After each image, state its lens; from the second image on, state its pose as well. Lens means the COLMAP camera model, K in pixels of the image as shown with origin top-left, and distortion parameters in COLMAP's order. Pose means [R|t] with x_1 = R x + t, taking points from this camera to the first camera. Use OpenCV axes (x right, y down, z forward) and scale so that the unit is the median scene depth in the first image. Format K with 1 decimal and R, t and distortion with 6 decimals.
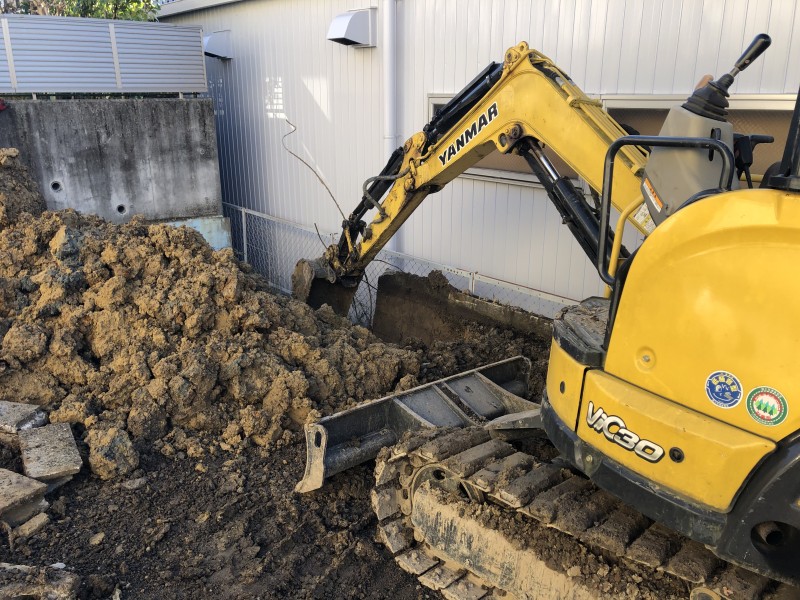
lens RADIAL K [[653.5, 0, 401.5], [0, 653.5, 300.3], [0, 0, 1]] dist [0.014940, -0.000602]
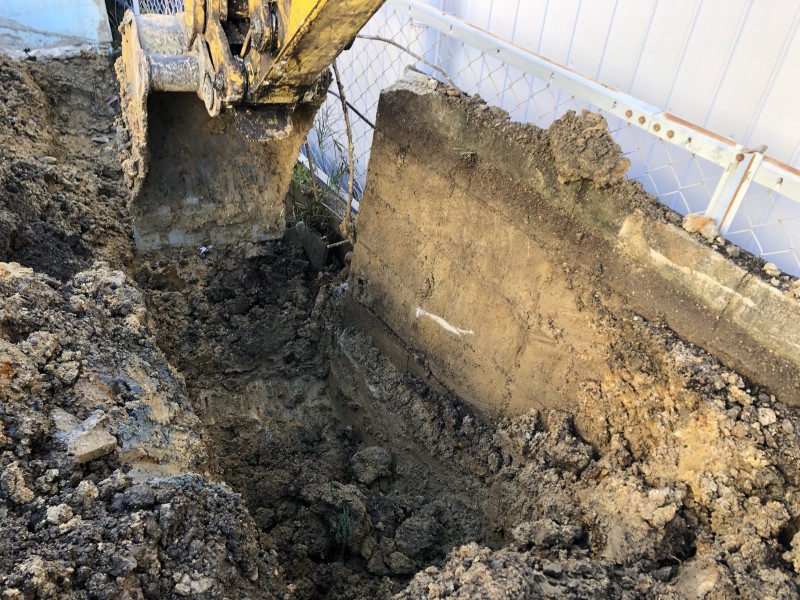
lens RADIAL K [[653.5, 0, 398.8], [0, 653.5, 300.6], [0, 0, 1]] dist [0.014940, -0.000602]
pose [[0.993857, 0.109231, -0.017783, -0.009586], [-0.094813, 0.923277, 0.372251, -0.067361], [0.057079, -0.368278, 0.927962, 0.722464]]
